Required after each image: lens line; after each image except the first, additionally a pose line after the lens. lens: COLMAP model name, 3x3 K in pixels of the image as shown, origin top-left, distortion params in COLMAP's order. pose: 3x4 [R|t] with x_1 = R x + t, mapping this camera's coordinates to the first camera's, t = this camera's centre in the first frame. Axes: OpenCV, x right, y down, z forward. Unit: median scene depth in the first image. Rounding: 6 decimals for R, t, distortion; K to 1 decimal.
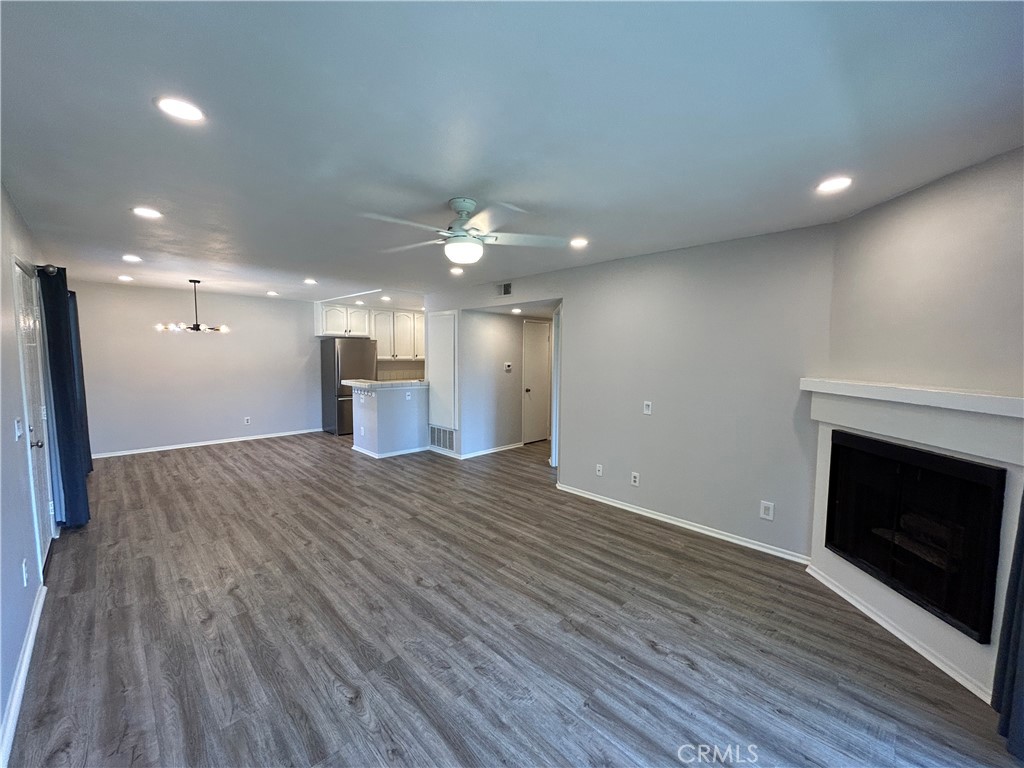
lens RADIAL K [[414.2, 0, 516.1], [0, 414.2, 384.0], [0, 0, 1]] dist [-0.004402, 0.003964]
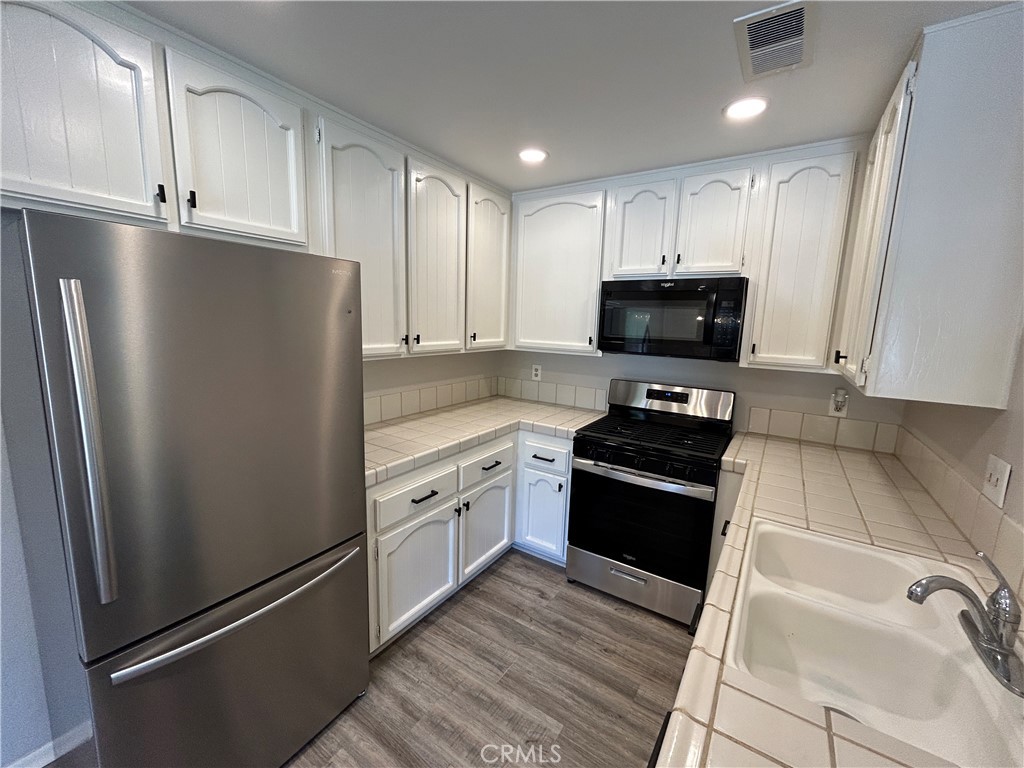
lens RADIAL K [[414.2, 0, 510.9], [0, 414.2, 380.2], [0, 0, 1]] dist [-0.004402, 0.003964]
pose [[0.979351, -0.002740, 0.202151, -0.536048], [-0.011244, 0.997622, 0.067995, -0.114688], [-0.201856, -0.068864, 0.976991, 1.403471]]
